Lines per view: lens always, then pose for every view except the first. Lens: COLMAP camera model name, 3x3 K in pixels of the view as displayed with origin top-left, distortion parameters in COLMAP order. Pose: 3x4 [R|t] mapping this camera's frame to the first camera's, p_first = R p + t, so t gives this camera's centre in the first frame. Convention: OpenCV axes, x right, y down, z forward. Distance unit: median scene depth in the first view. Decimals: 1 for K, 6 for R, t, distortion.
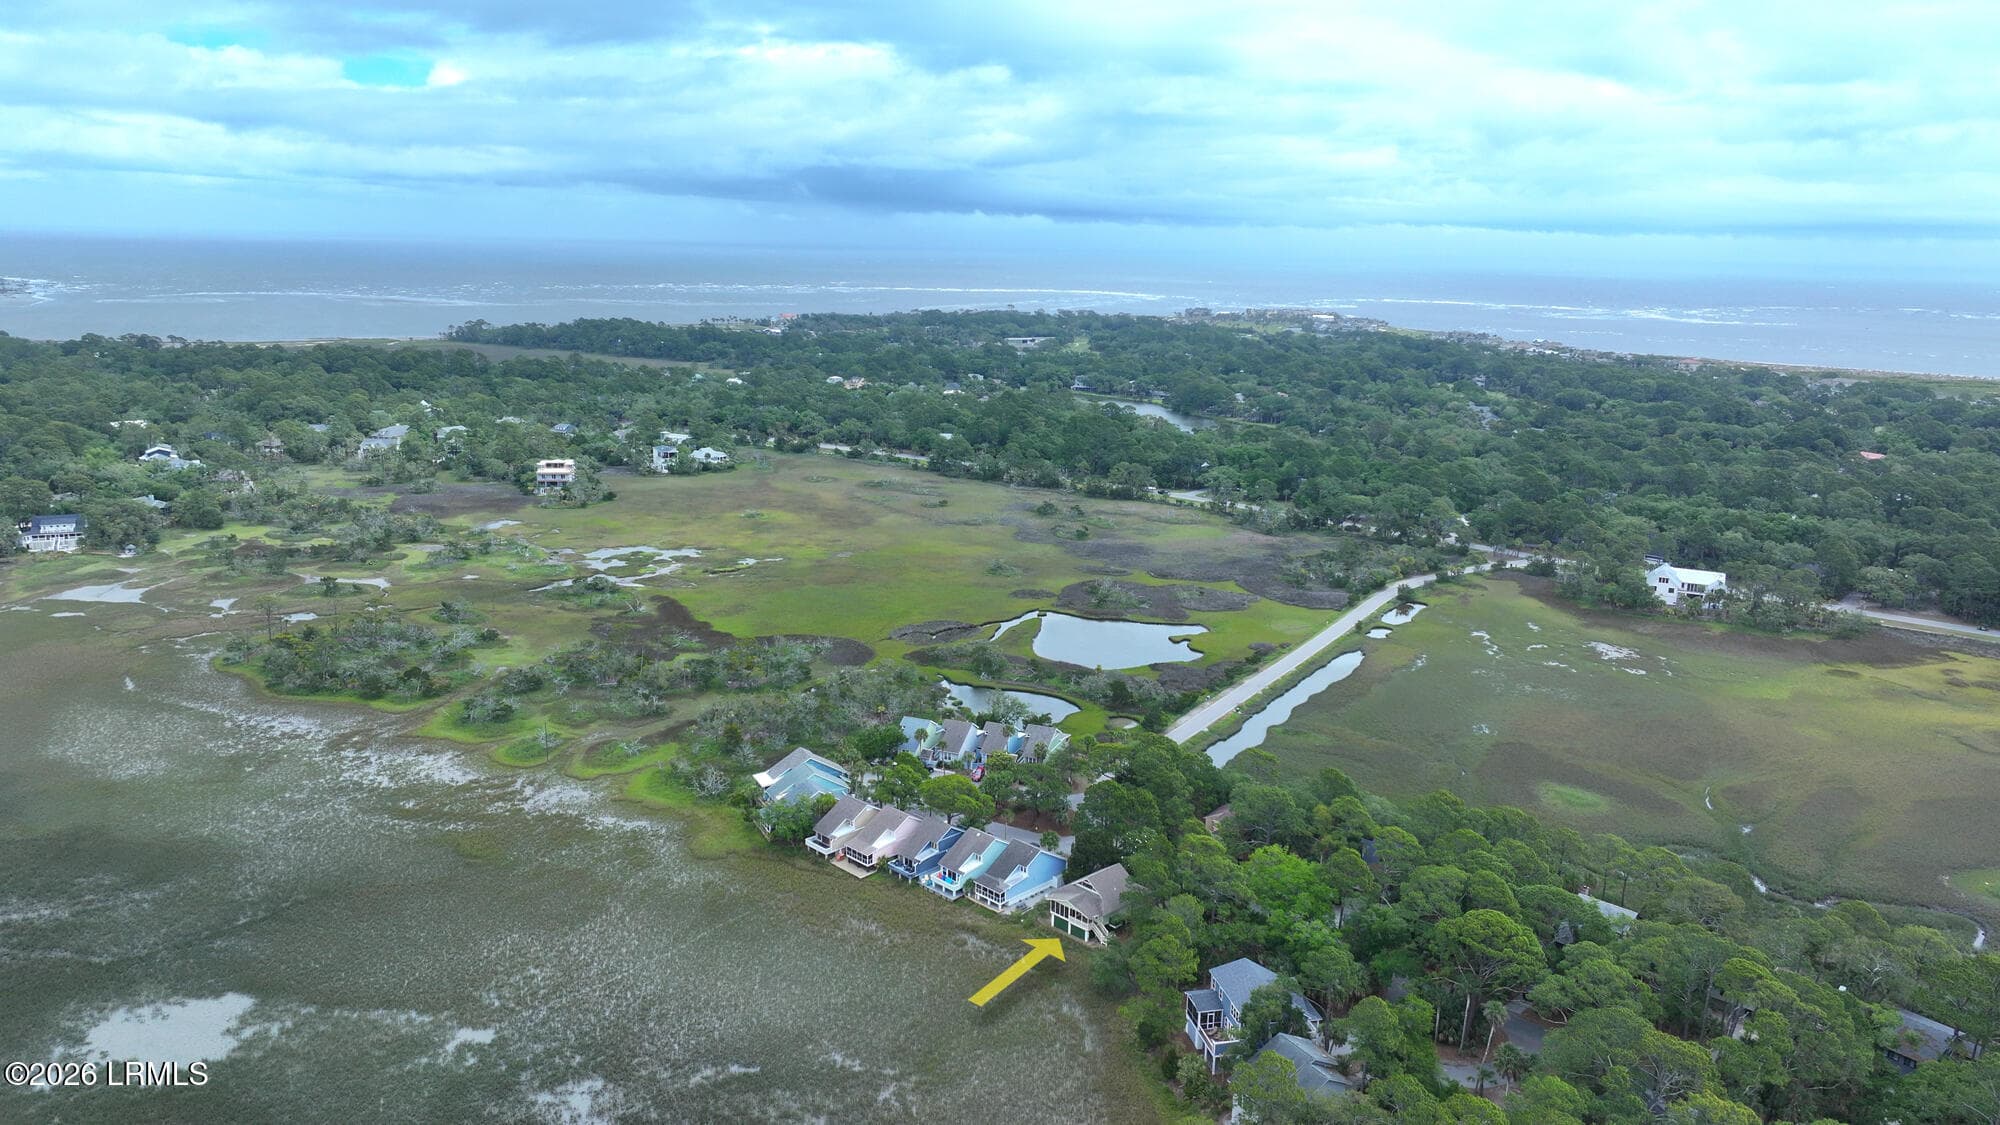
lens RADIAL K [[1418.9, 0, 1012.3], [0, 1418.9, 509.8], [0, 0, 1]] dist [0.003362, 0.009013]
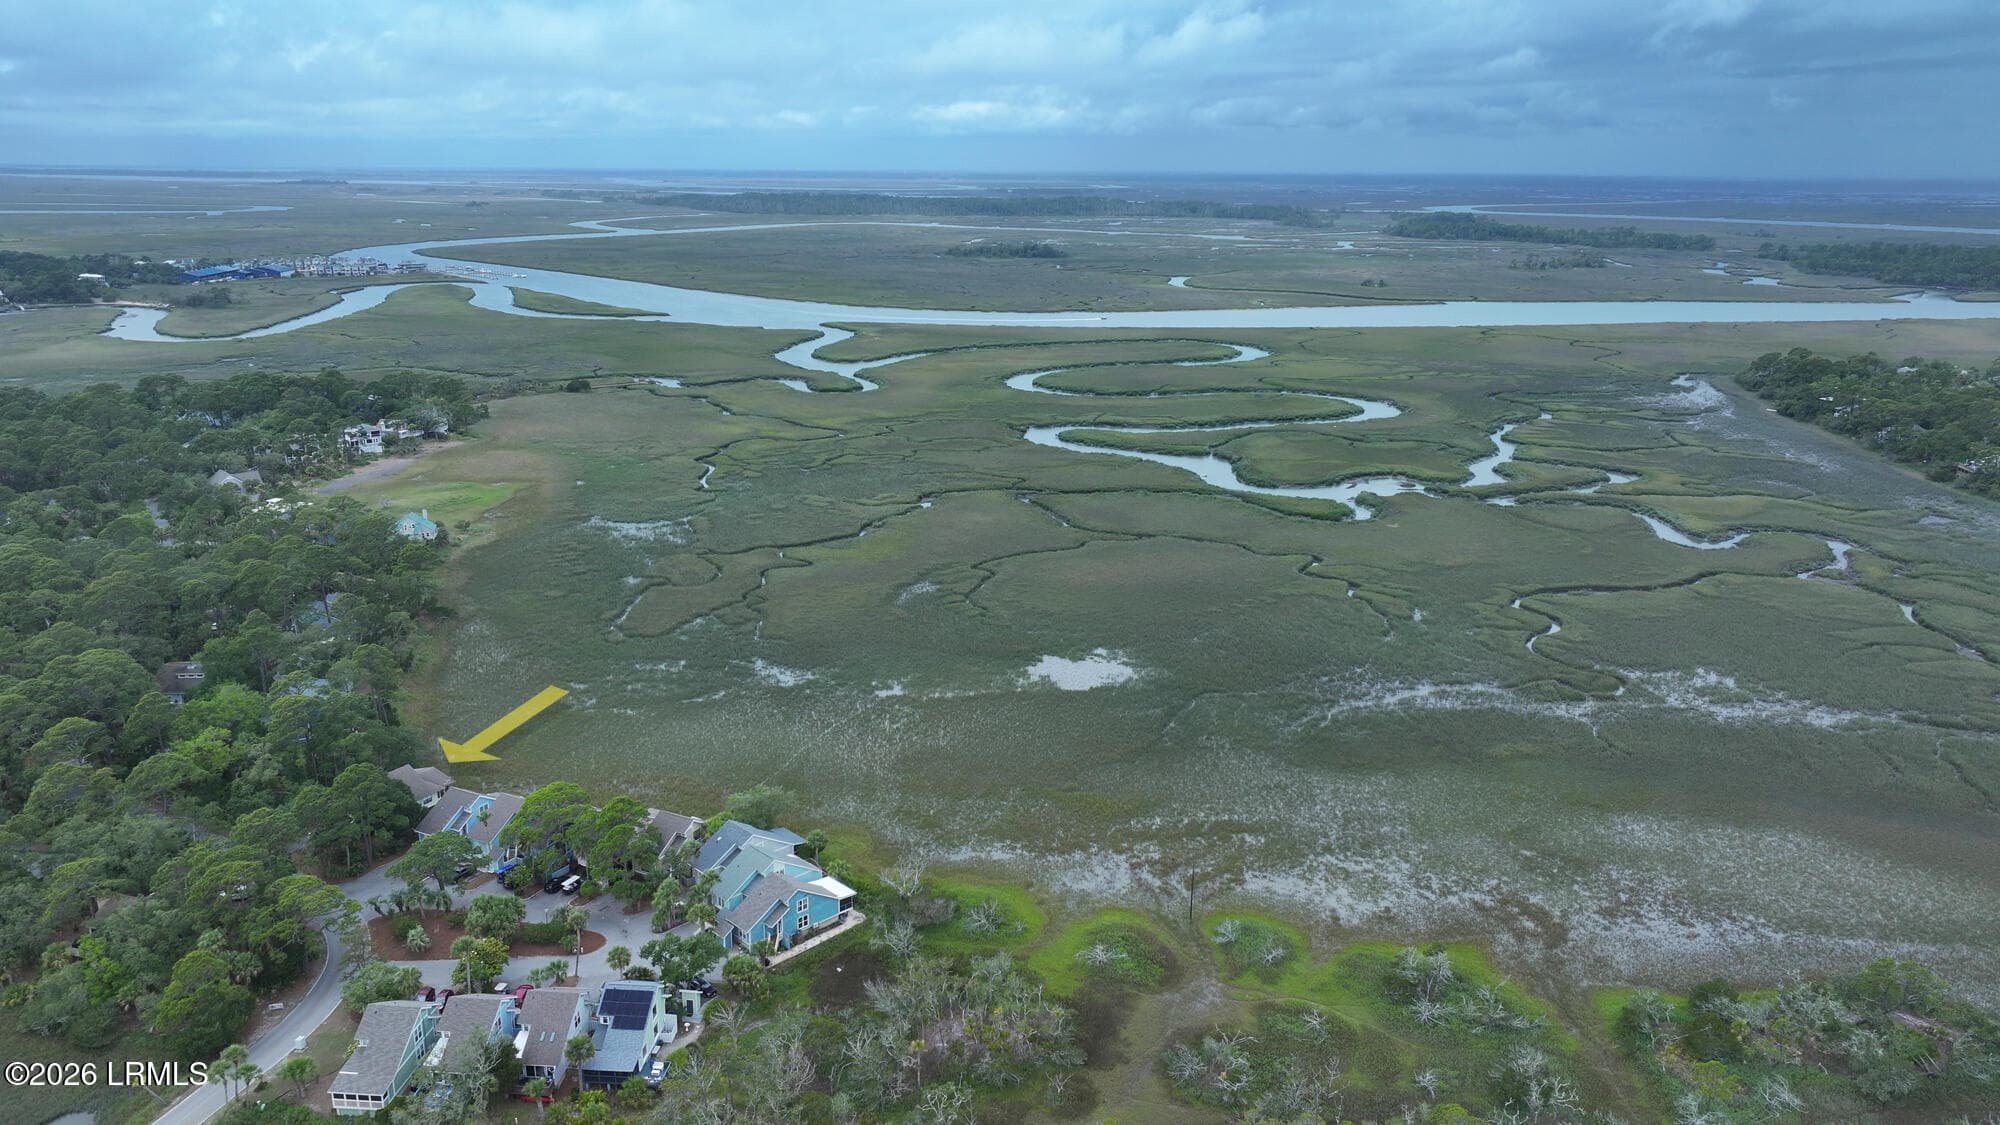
lens RADIAL K [[1418.9, 0, 1006.4], [0, 1418.9, 553.1], [0, 0, 1]] dist [0.003362, 0.009013]
pose [[-0.959059, 0.048783, -0.278973, -0.041821], [-0.078044, 0.901386, 0.425925, -0.176405], [0.272240, 0.430259, -0.860675, 1.002100]]
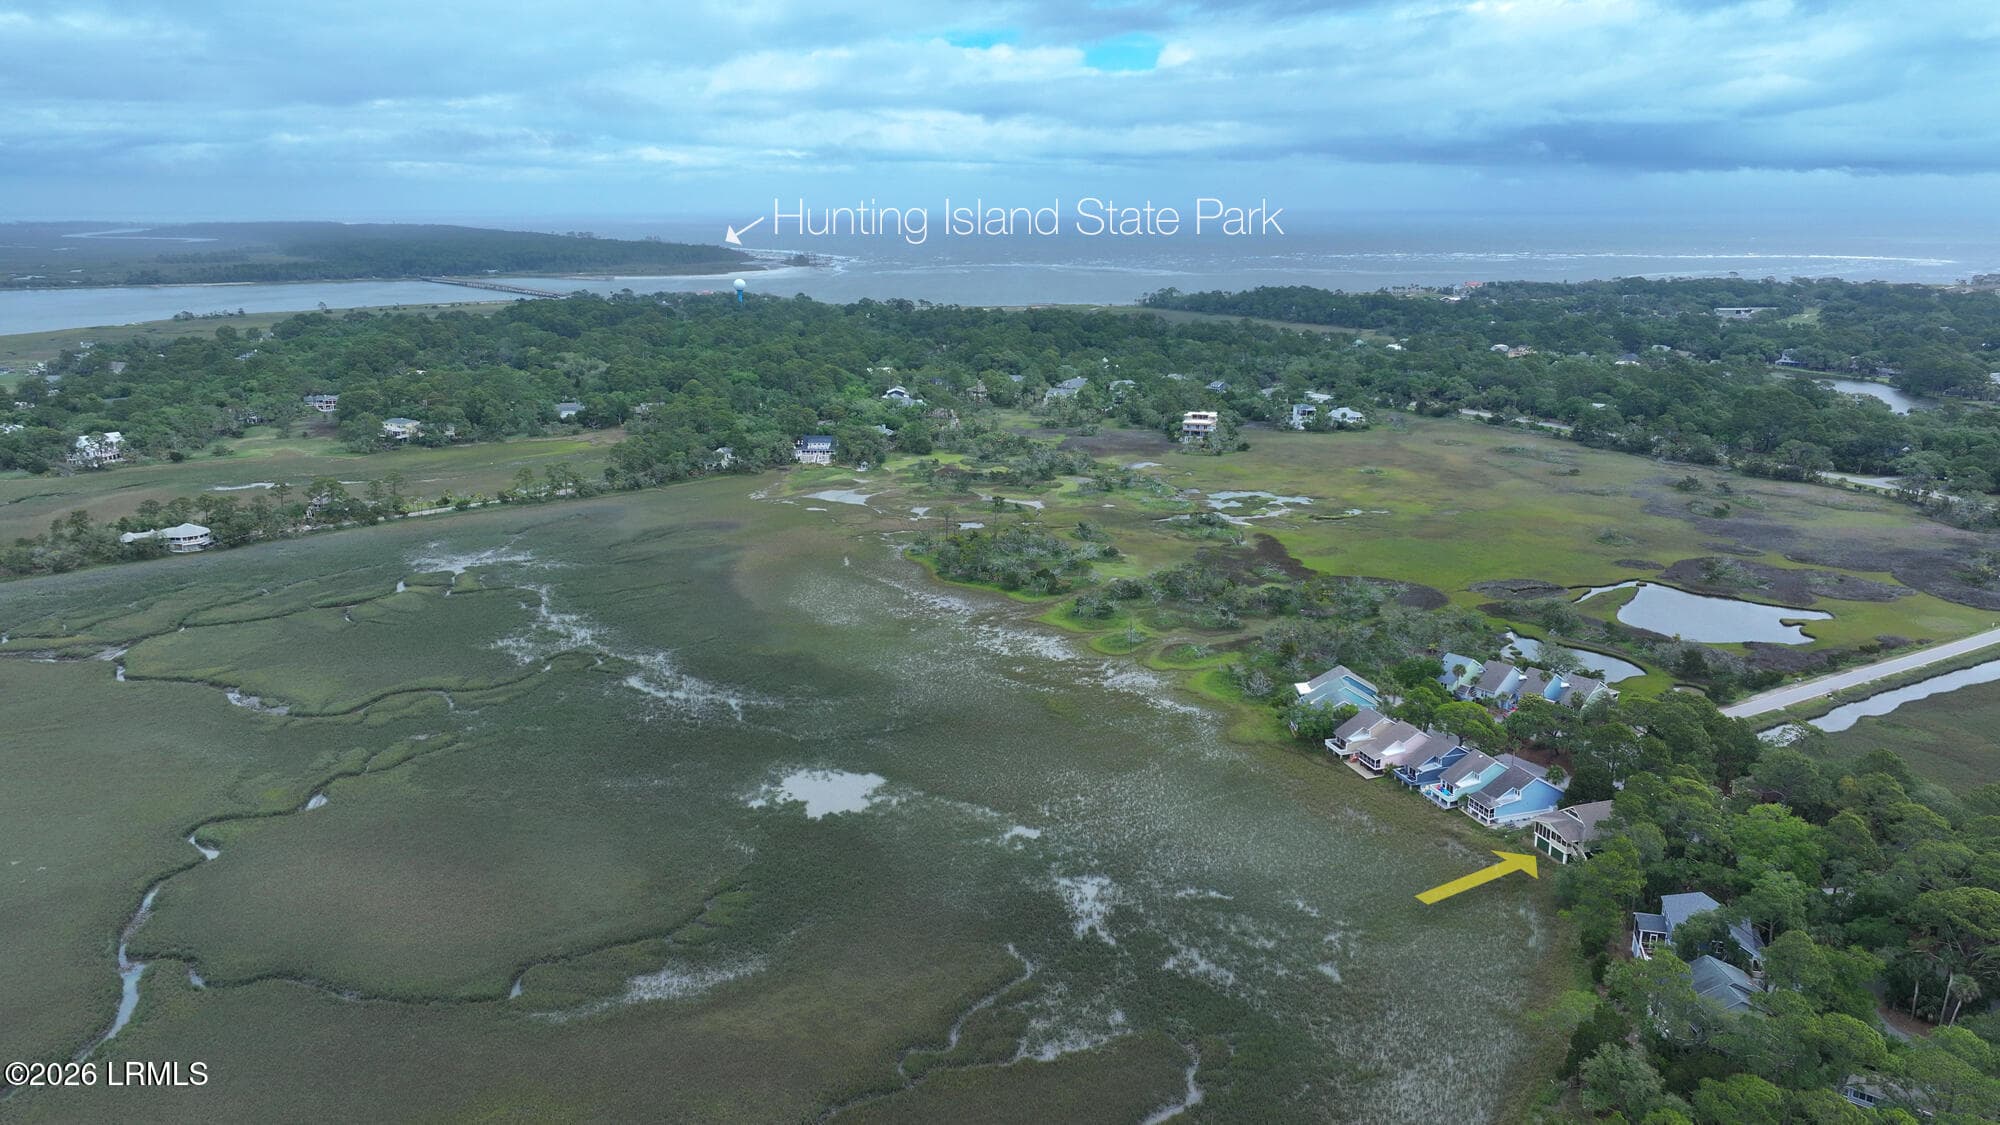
lens RADIAL K [[1418.9, 0, 1001.5], [0, 1418.9, 557.2], [0, 0, 1]] dist [0.003362, 0.009013]
pose [[0.884119, 0.088738, -0.458758, 0.075214], [-0.064785, 0.995598, 0.067727, 0.017057], [0.462748, -0.030159, 0.885977, -0.061693]]
